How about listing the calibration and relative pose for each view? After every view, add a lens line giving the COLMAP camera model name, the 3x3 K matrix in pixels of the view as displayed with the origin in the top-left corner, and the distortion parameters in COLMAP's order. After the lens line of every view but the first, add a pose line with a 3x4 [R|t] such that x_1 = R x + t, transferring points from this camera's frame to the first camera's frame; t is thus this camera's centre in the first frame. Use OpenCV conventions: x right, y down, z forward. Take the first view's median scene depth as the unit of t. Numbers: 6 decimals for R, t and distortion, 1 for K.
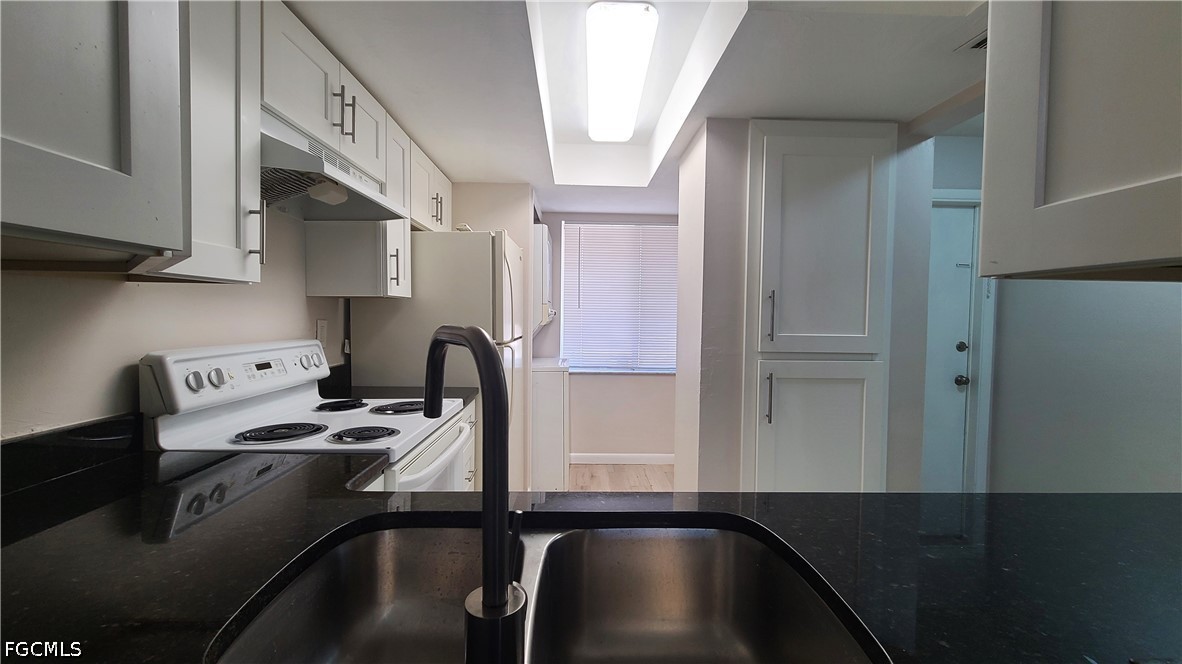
lens RADIAL K [[485.7, 0, 590.6], [0, 485.7, 331.2], [0, 0, 1]] dist [0.000891, 0.000533]
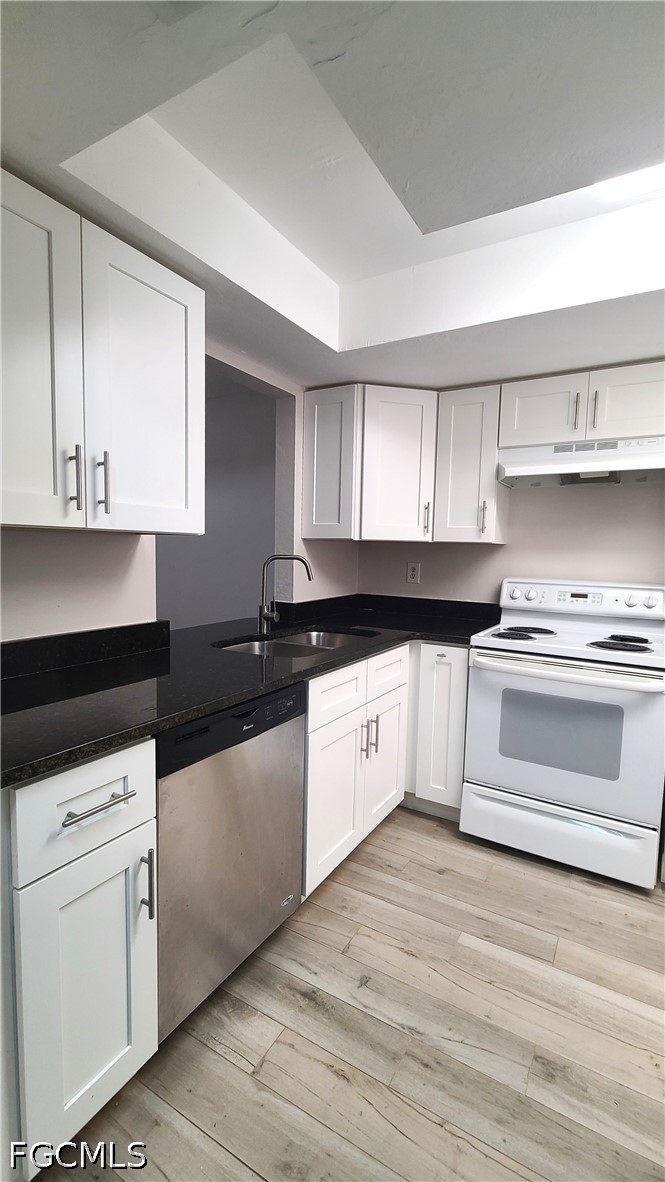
lens RADIAL K [[521.8, 0, 333.8], [0, 521.8, 593.1], [0, 0, 1]] dist [-0.000031, 0.000217]
pose [[-0.527543, 0.048328, -0.848153, 1.104067], [-0.058658, 0.993926, 0.093119, -0.043093], [0.847501, 0.098876, -0.521504, 1.176817]]
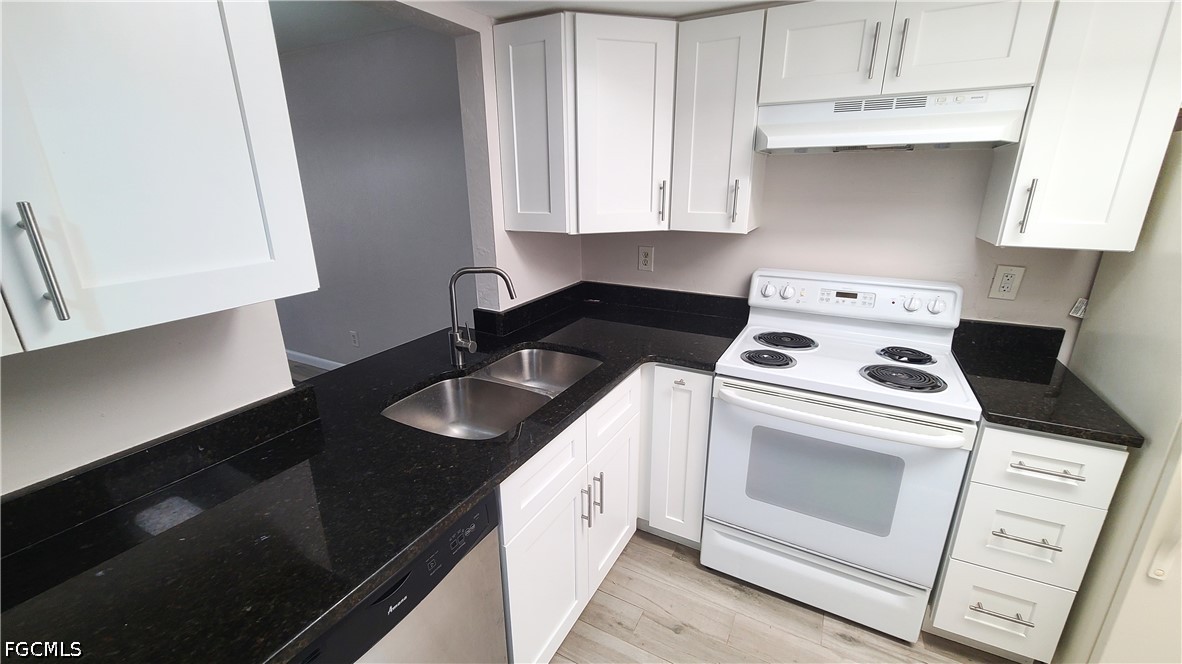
lens RADIAL K [[485.7, 0, 590.0], [0, 485.7, 332.5], [0, 0, 1]] dist [0.000891, 0.000533]
pose [[-0.496903, 0.253226, -0.830039, 0.708446], [-0.030277, 0.950838, 0.308205, -0.199193], [0.867278, 0.178279, -0.464807, 1.005046]]
